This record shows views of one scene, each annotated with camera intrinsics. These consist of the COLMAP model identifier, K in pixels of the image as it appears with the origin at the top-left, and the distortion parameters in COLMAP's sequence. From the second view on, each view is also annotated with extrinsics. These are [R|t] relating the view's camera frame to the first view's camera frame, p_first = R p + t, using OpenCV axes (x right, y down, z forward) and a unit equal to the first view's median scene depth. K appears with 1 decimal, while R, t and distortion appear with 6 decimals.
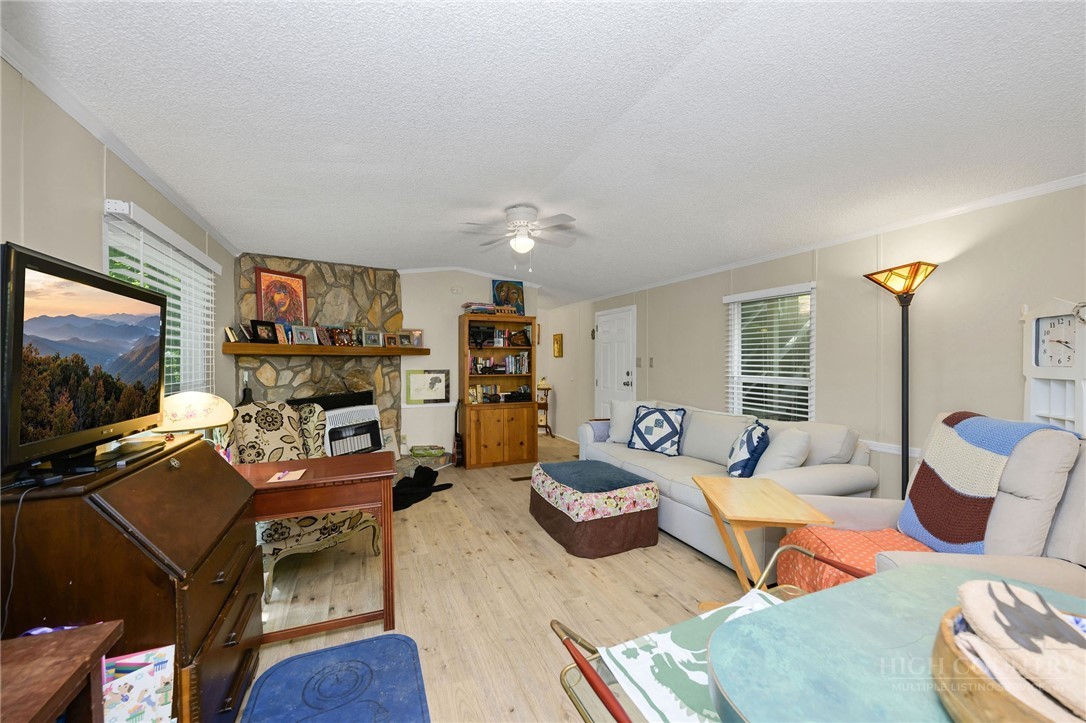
lens RADIAL K [[430.7, 0, 539.6], [0, 430.7, 360.1], [0, 0, 1]] dist [-0.000473, 0.000552]
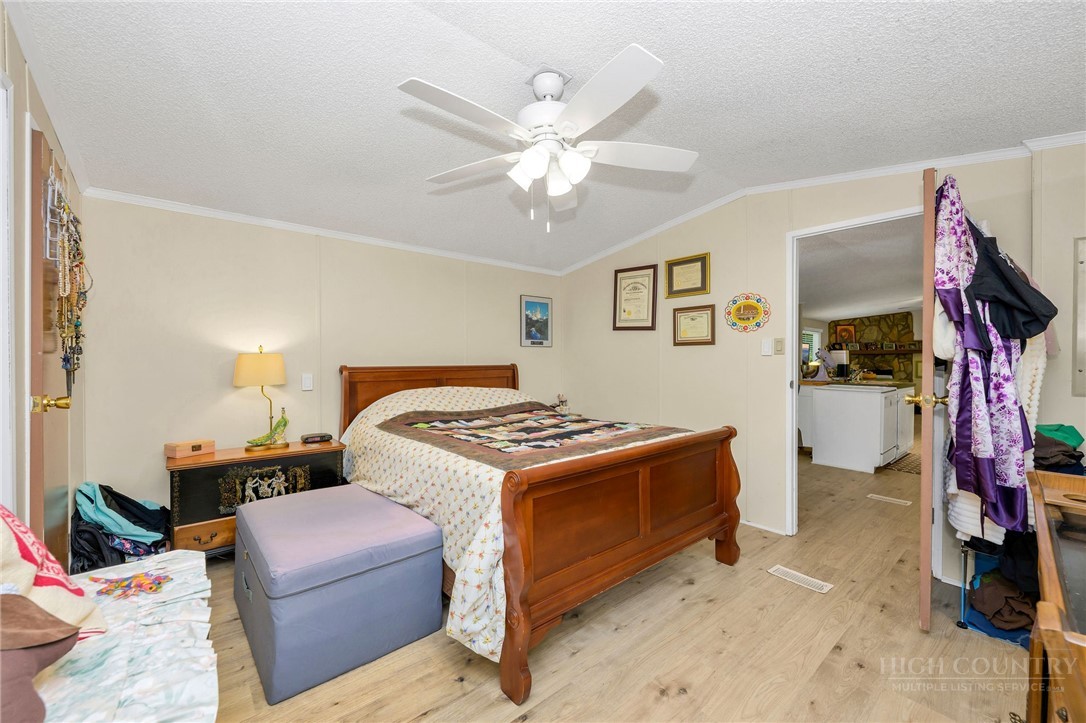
lens RADIAL K [[430.7, 0, 538.9], [0, 430.7, 361.9], [0, 0, 1]] dist [-0.000473, 0.000552]
pose [[0.299079, 0.003858, -0.954220, 1.139714], [0.000819, 0.999990, 0.004300, 0.019434], [0.954228, -0.002067, 0.299073, -1.342572]]
